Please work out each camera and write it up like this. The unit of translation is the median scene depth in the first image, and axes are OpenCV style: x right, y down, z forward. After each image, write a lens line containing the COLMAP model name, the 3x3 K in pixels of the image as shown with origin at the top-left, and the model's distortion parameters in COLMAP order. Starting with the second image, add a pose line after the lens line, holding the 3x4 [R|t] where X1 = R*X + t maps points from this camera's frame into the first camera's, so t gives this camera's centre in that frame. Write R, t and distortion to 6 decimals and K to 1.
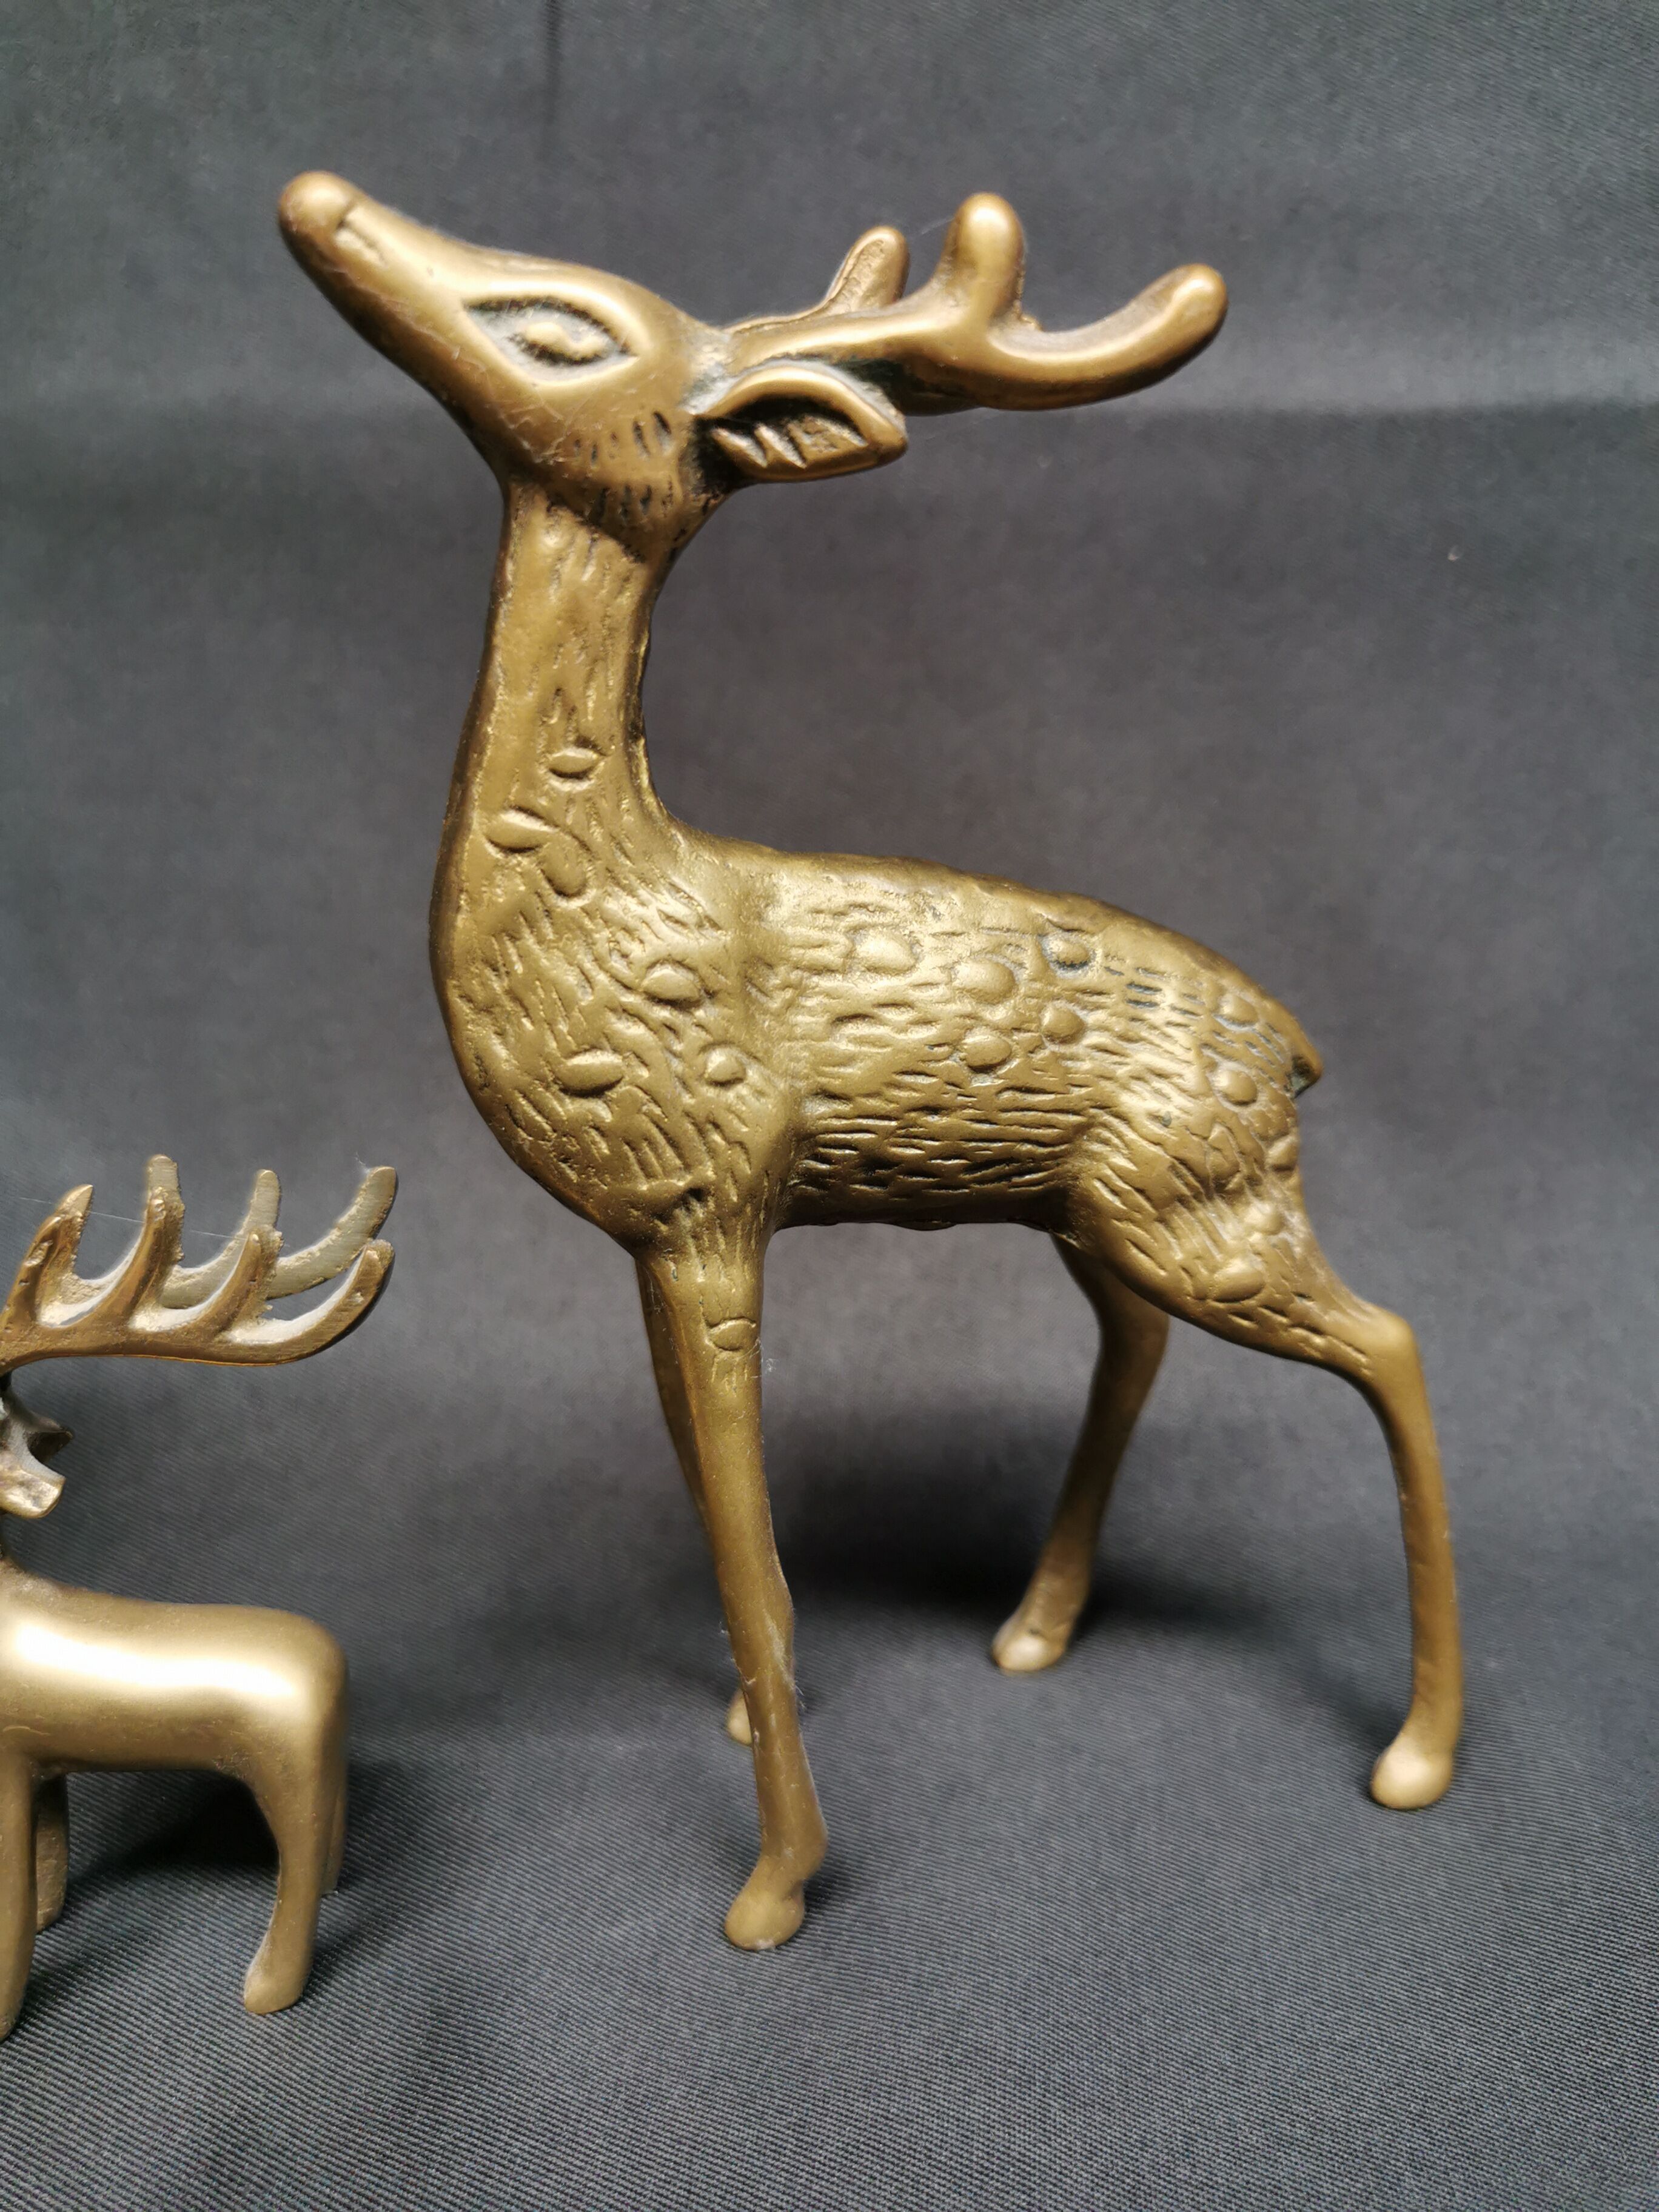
lens RADIAL K [[1754.6, 0, 869.2], [0, 1754.6, 1079.0], [0, 0, 1]] dist [-0.003661, -0.014265]
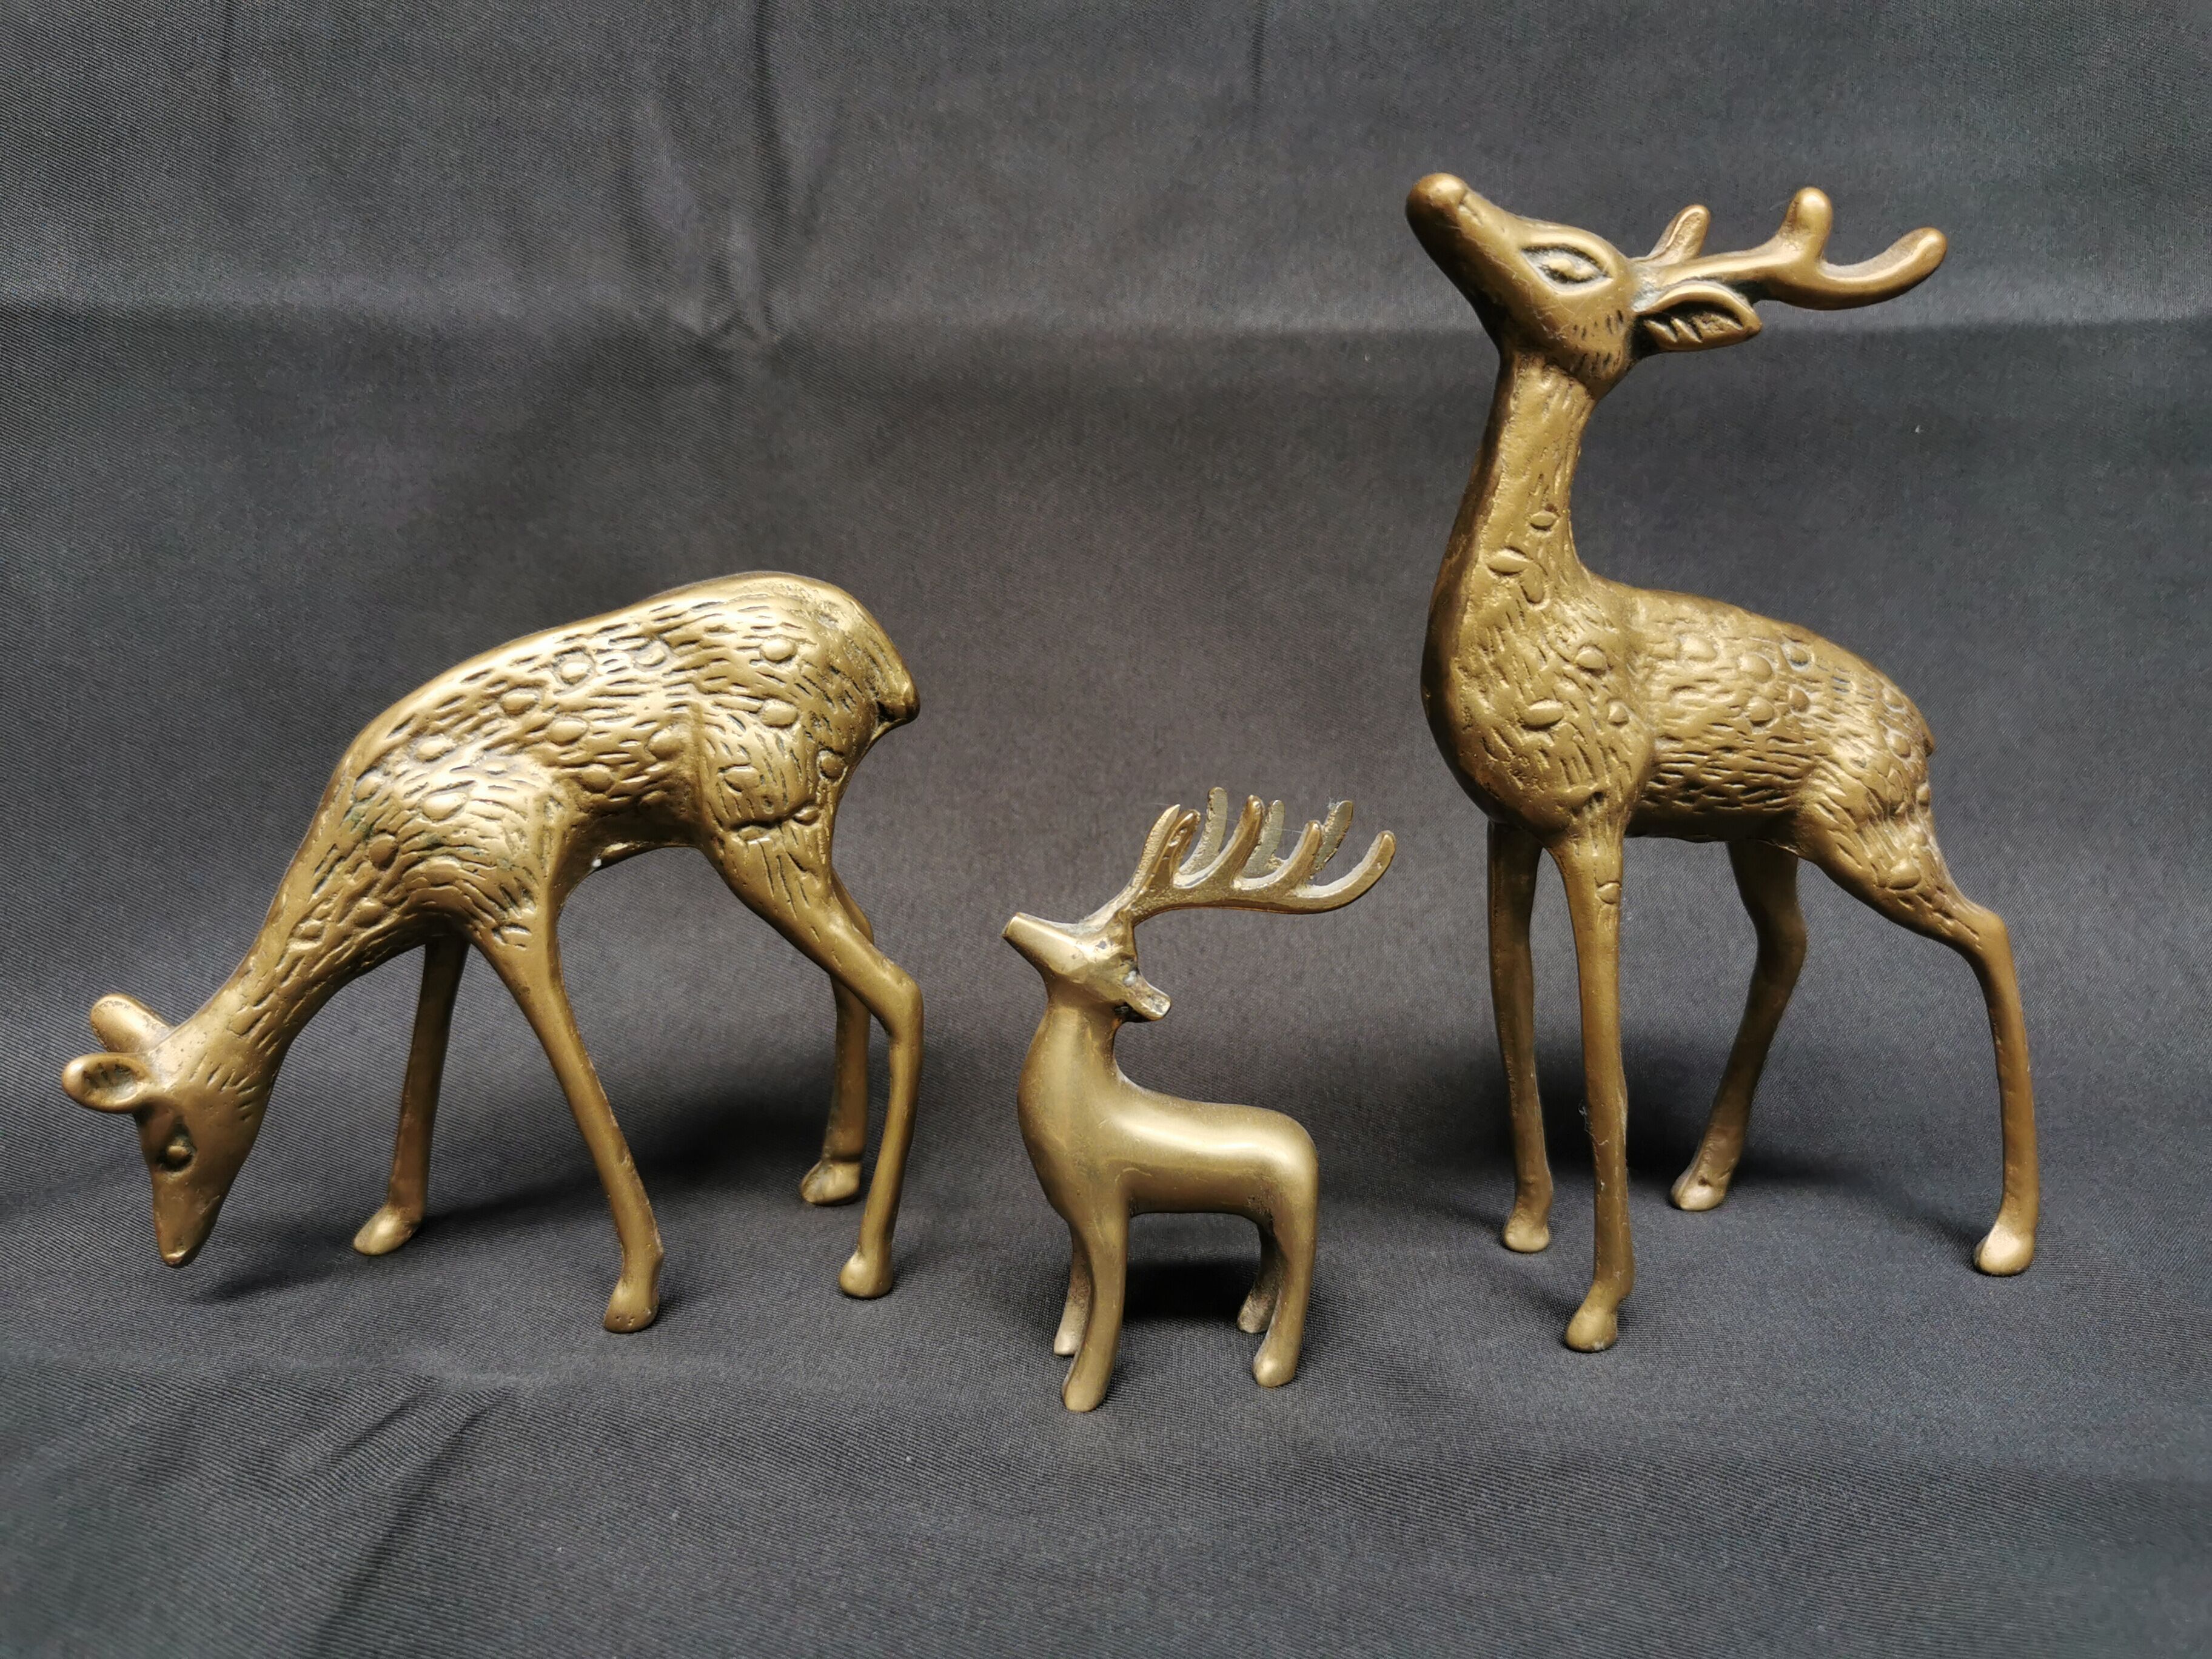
lens RADIAL K [[1754.6, 0, 1101.8], [0, 1754.6, 828.1], [0, 0, 1]] dist [-0.003661, -0.014265]
pose [[0.999539, -0.008124, 0.029247, -0.549835], [0.011162, 0.994382, -0.105265, 0.237527], [-0.028228, 0.105543, 0.994014, -0.505249]]
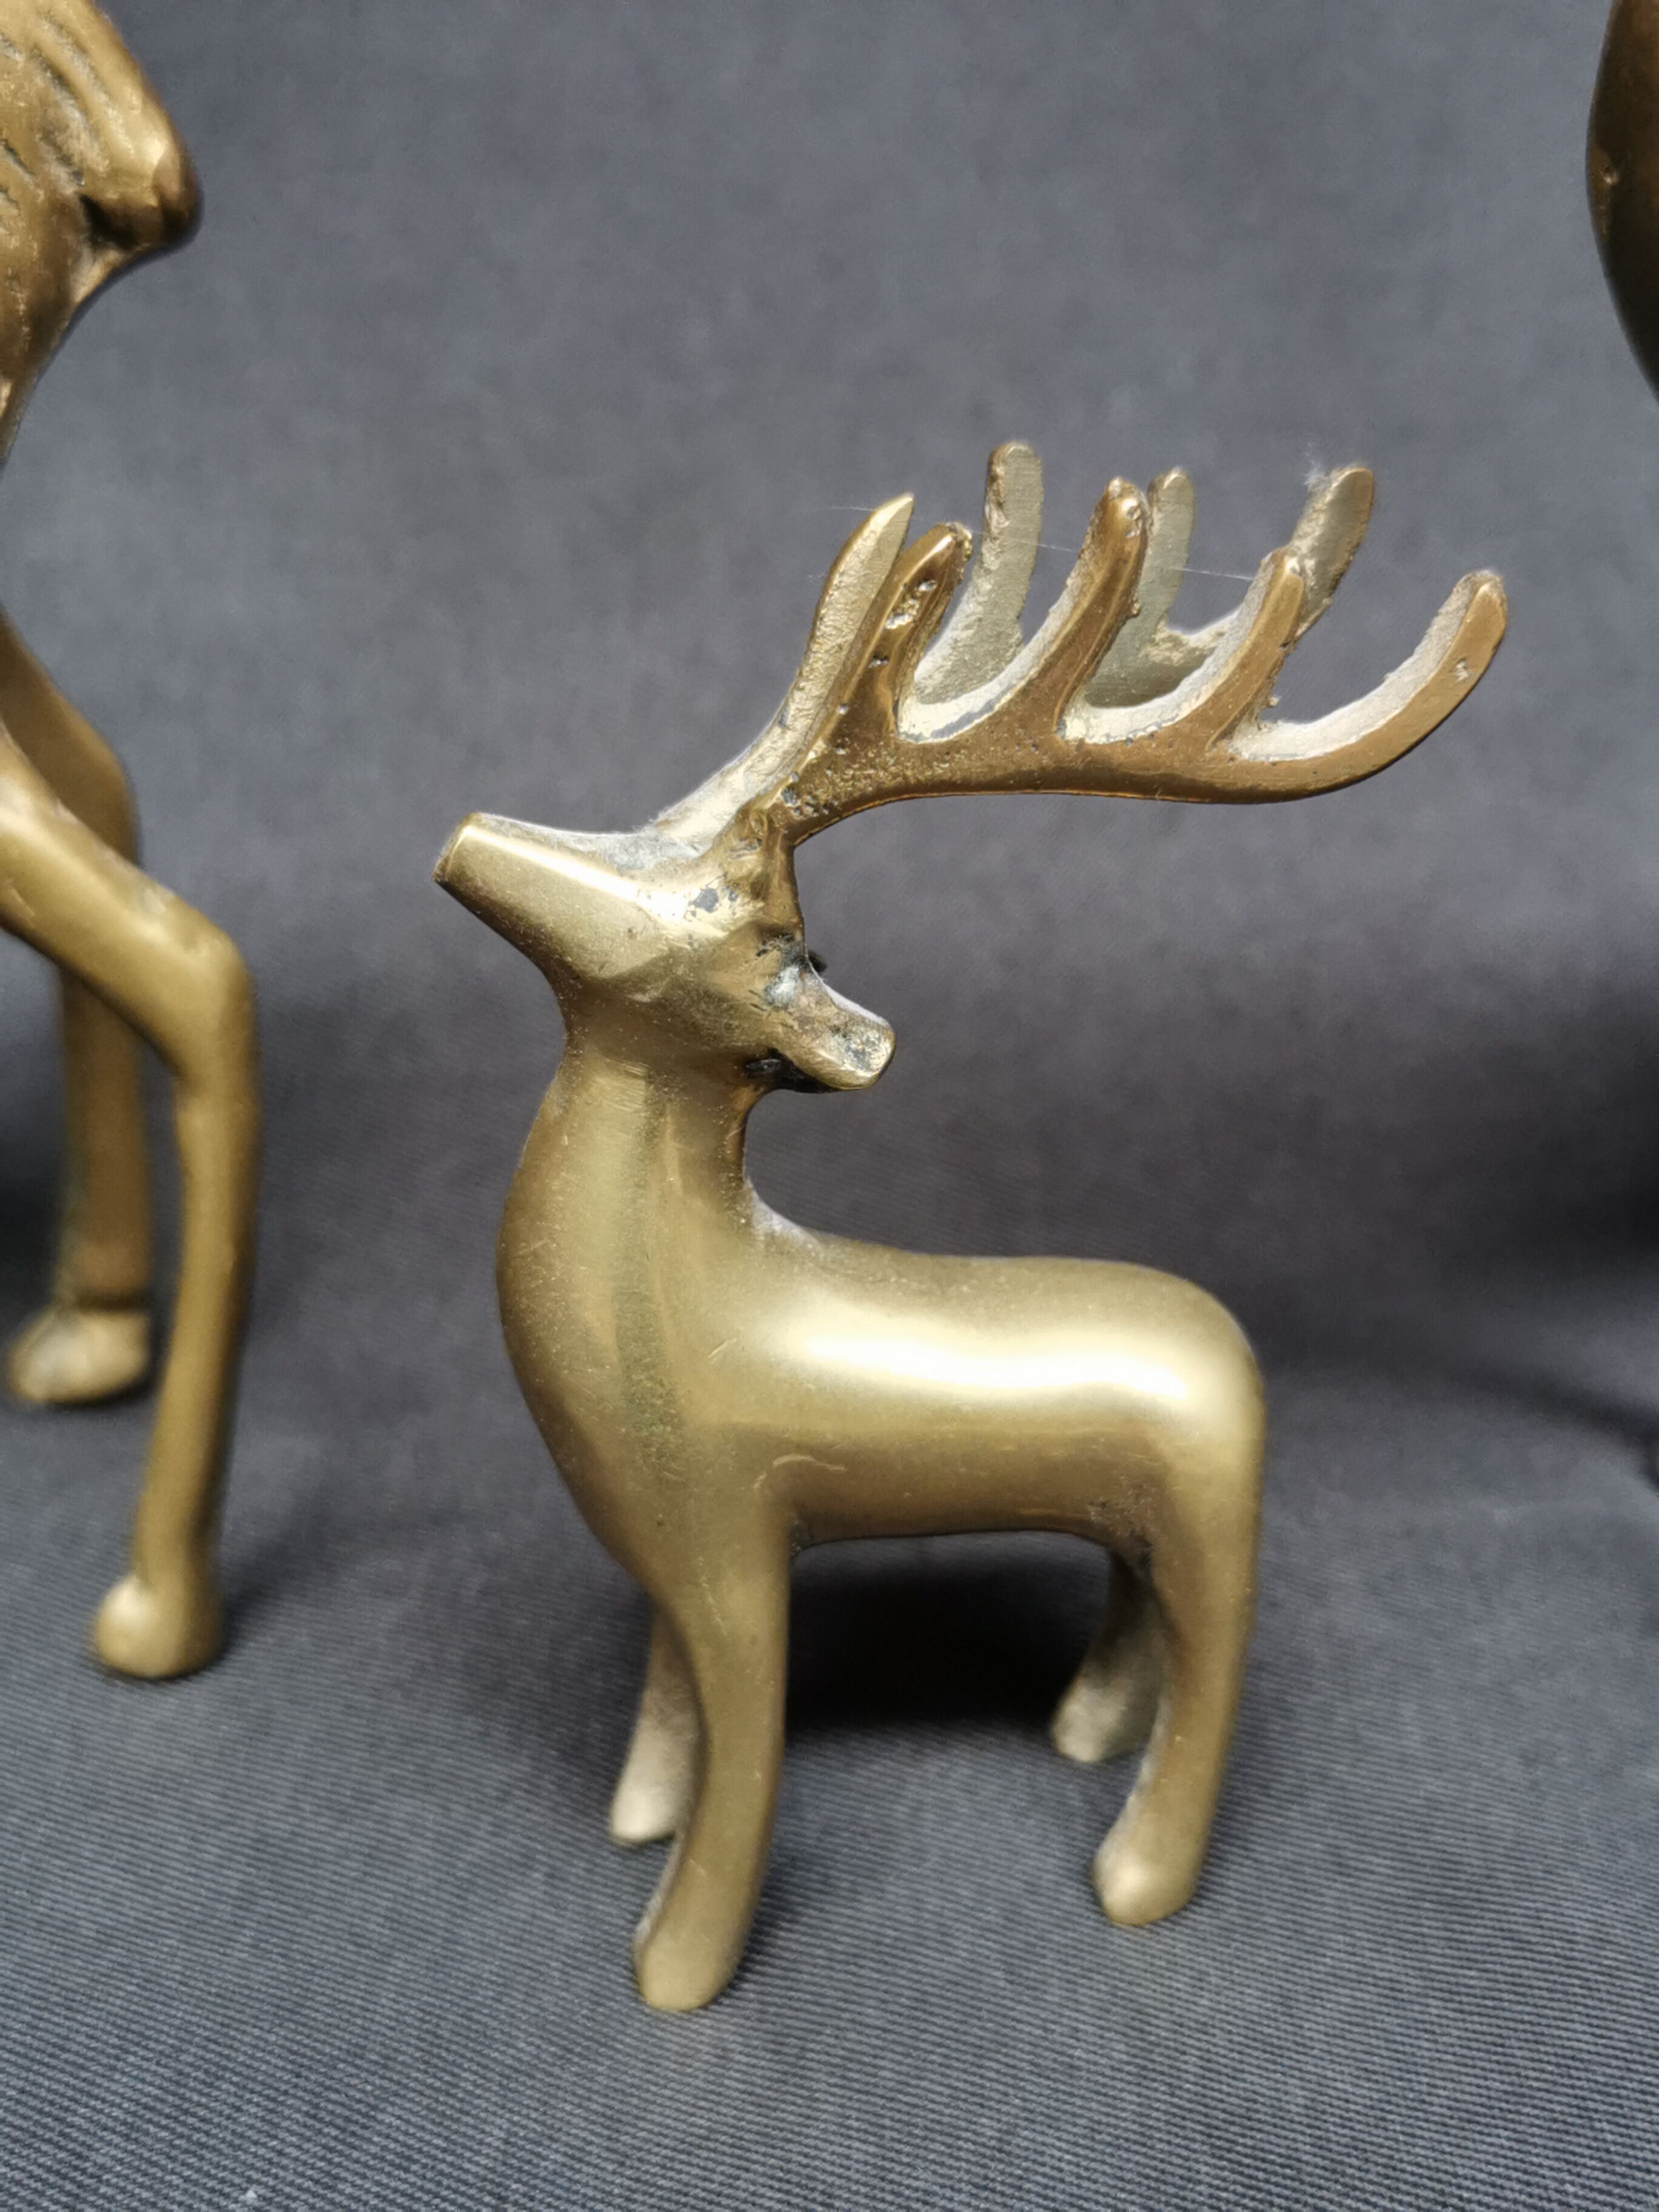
lens RADIAL K [[3076.6, 0, 798.6], [0, 3076.6, 1096.3], [0, 0, 1]] dist [-0.001618, 0.000000]
pose [[0.998009, -0.036970, 0.051110, -0.529993], [0.028844, 0.988043, 0.151457, 0.098250], [-0.056099, -0.149681, 0.987142, 0.014678]]
